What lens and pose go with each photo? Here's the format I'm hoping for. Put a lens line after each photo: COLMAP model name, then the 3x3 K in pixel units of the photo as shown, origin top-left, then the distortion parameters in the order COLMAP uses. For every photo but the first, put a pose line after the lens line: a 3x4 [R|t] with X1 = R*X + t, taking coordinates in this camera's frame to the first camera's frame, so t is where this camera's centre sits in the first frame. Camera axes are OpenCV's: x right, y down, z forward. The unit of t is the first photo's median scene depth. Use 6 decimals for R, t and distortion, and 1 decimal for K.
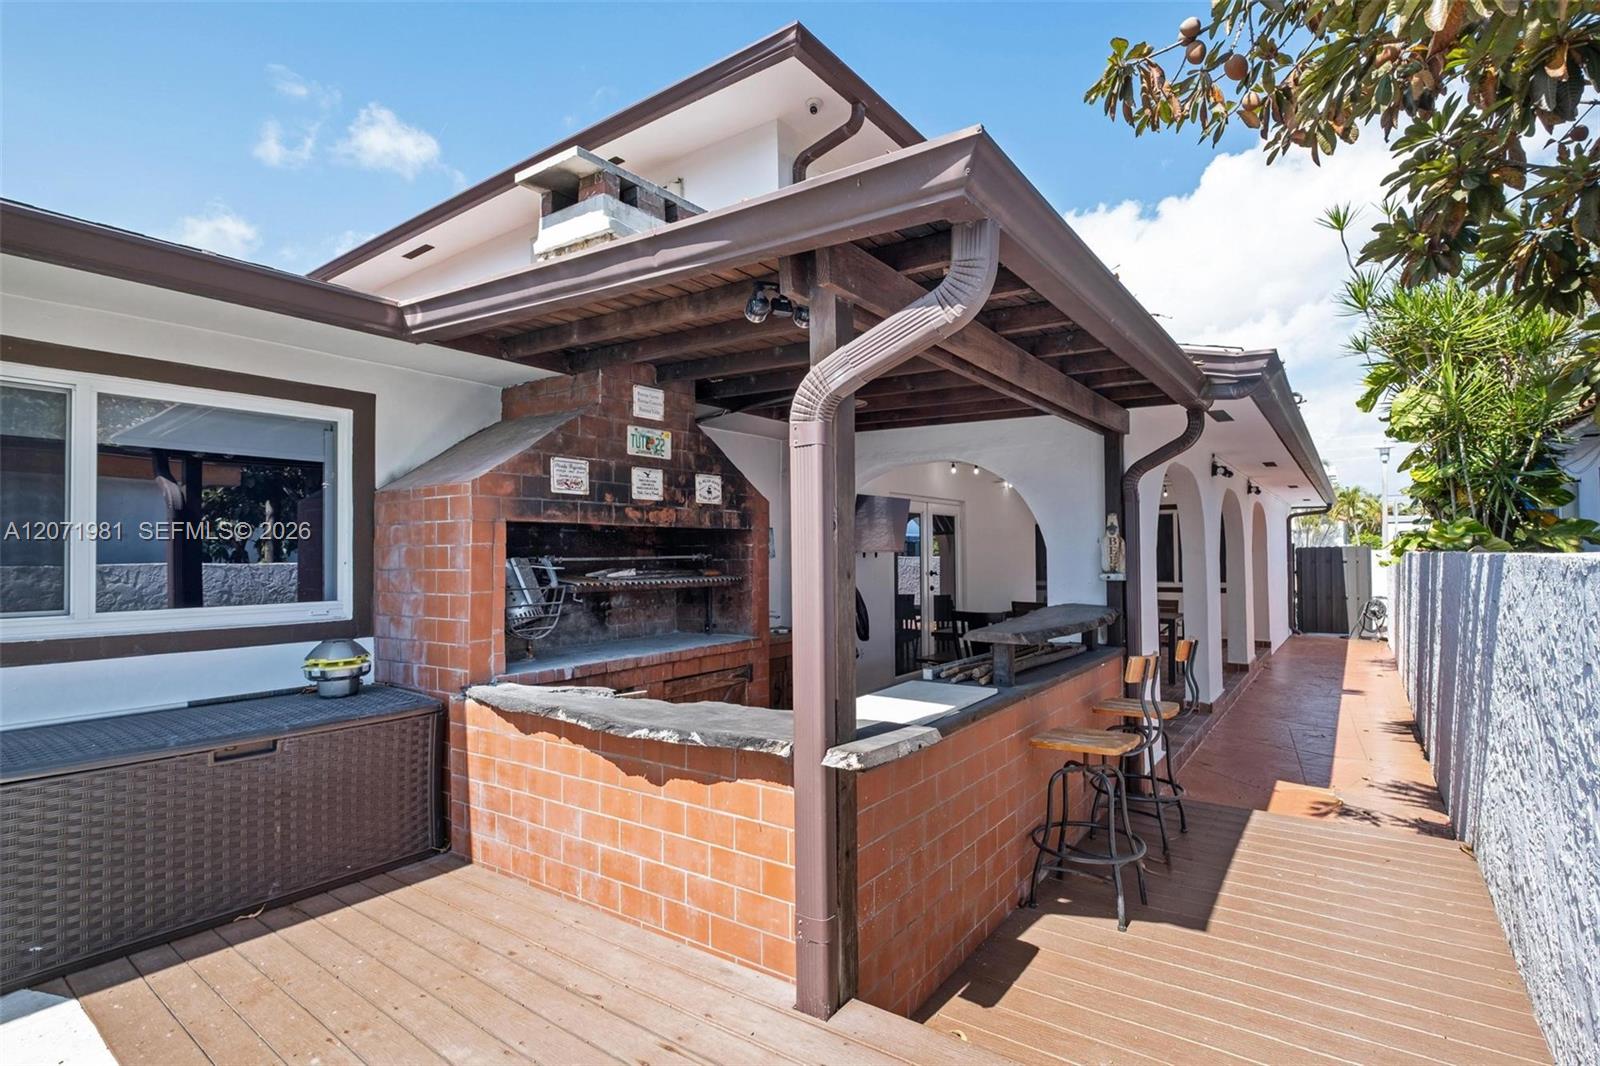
lens RADIAL K [[787.6, 0, 803.4], [0, 787.6, 541.5], [0, 0, 1]] dist [-0.001216, -0.000375]
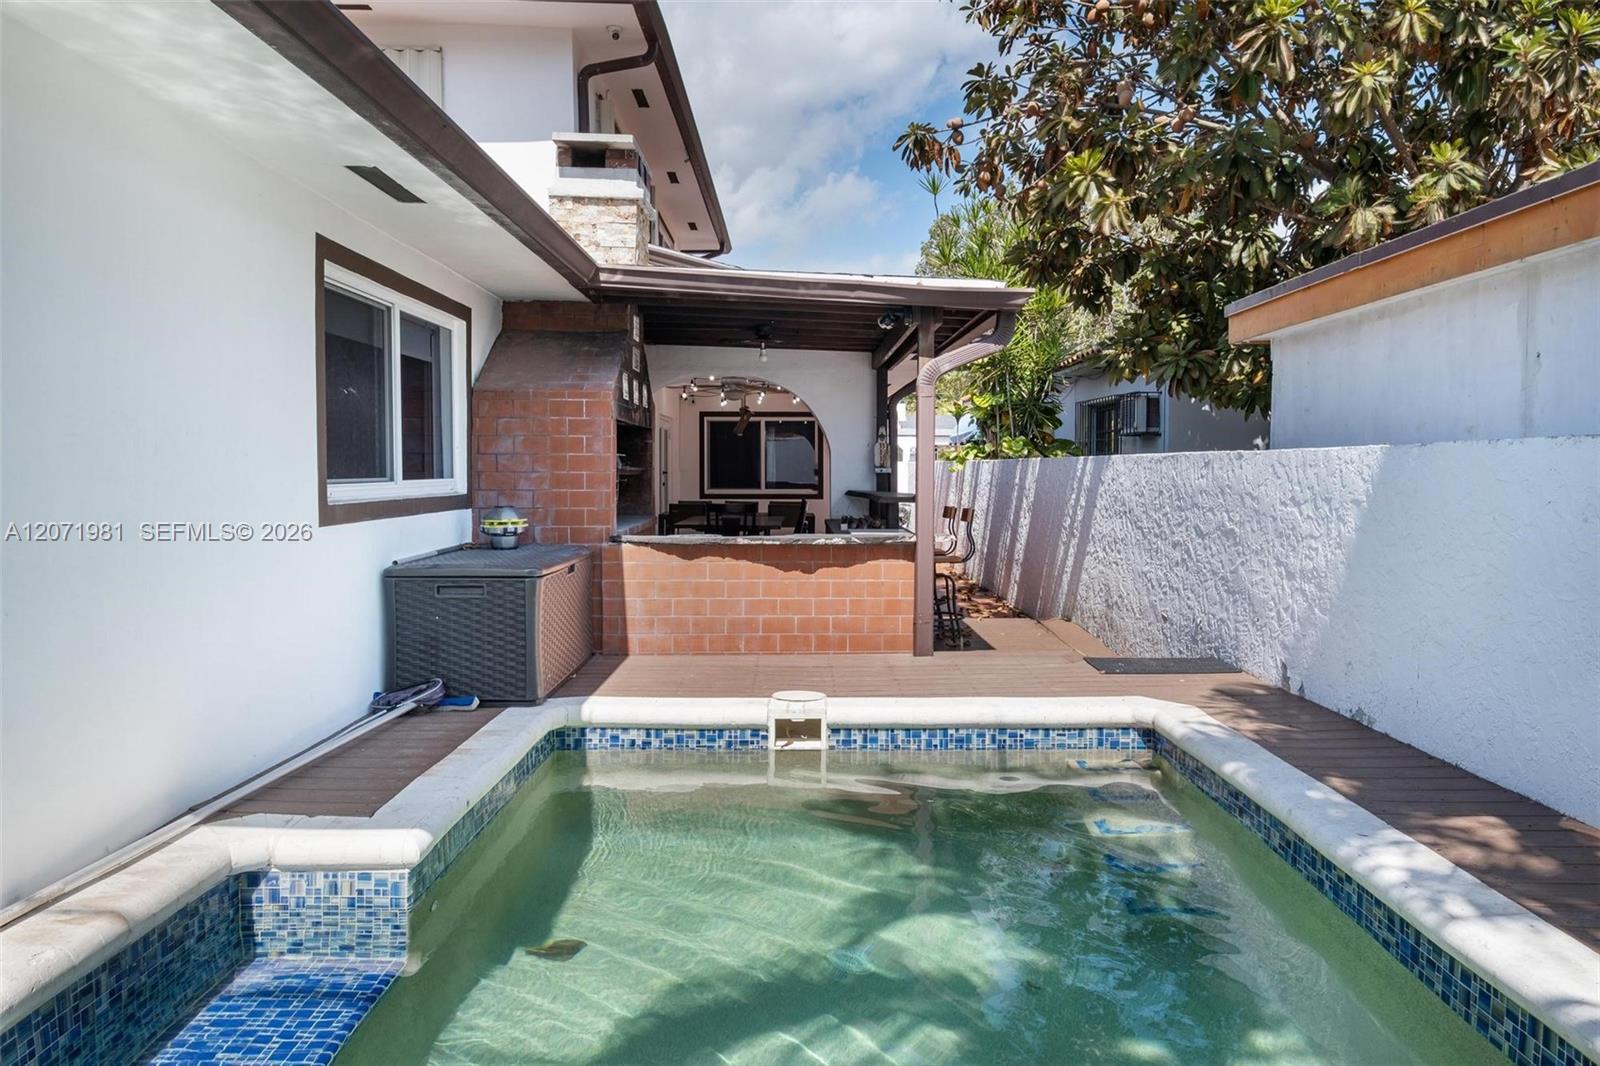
lens RADIAL K [[1101.0, 0, 838.6], [0, 1101.0, 517.2], [0, 0, 1]] dist [-0.005356, -0.000031]
pose [[0.797929, -0.013441, 0.602602, -0.883717], [-0.025020, 0.998151, 0.055395, 0.020140], [-0.602232, -0.059279, 0.796117, -0.557176]]
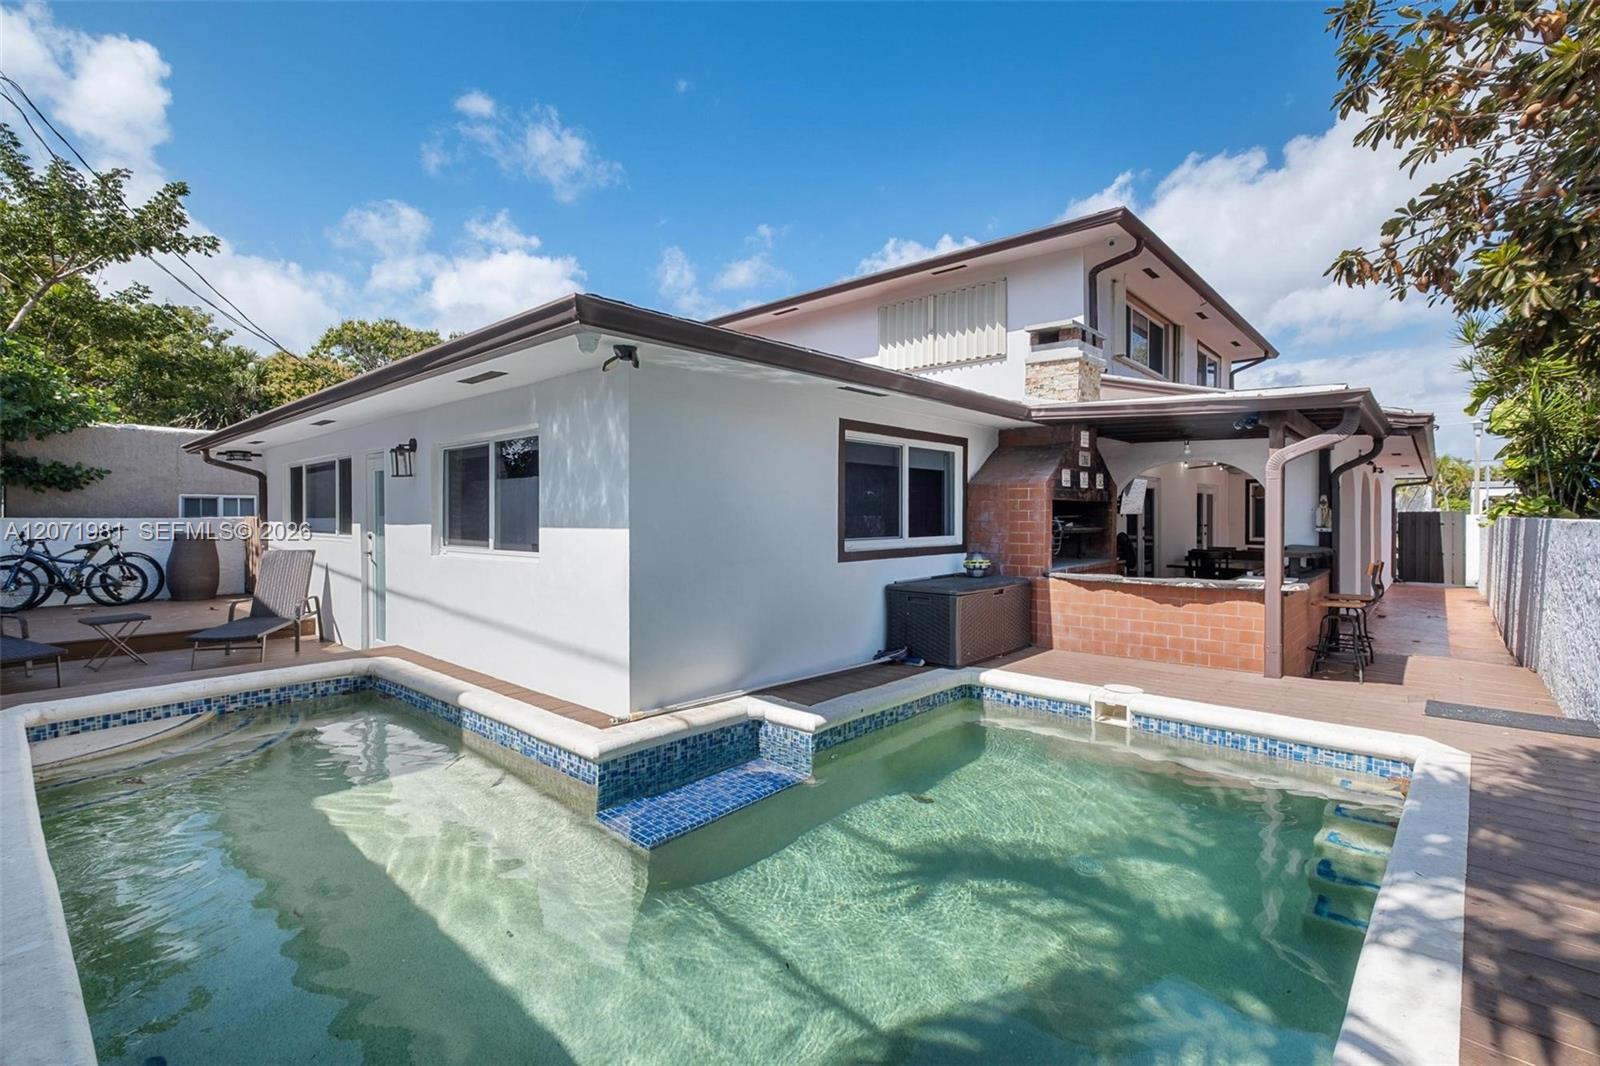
lens RADIAL K [[716.8, 0, 802.5], [0, 716.8, 518.2], [0, 0, 1]] dist [0.002363, -0.004442]
pose [[0.993427, 0.010524, -0.113984, -0.604137], [-0.007661, 0.999645, 0.025524, -0.014427], [0.114212, -0.024483, 0.993155, -0.764309]]
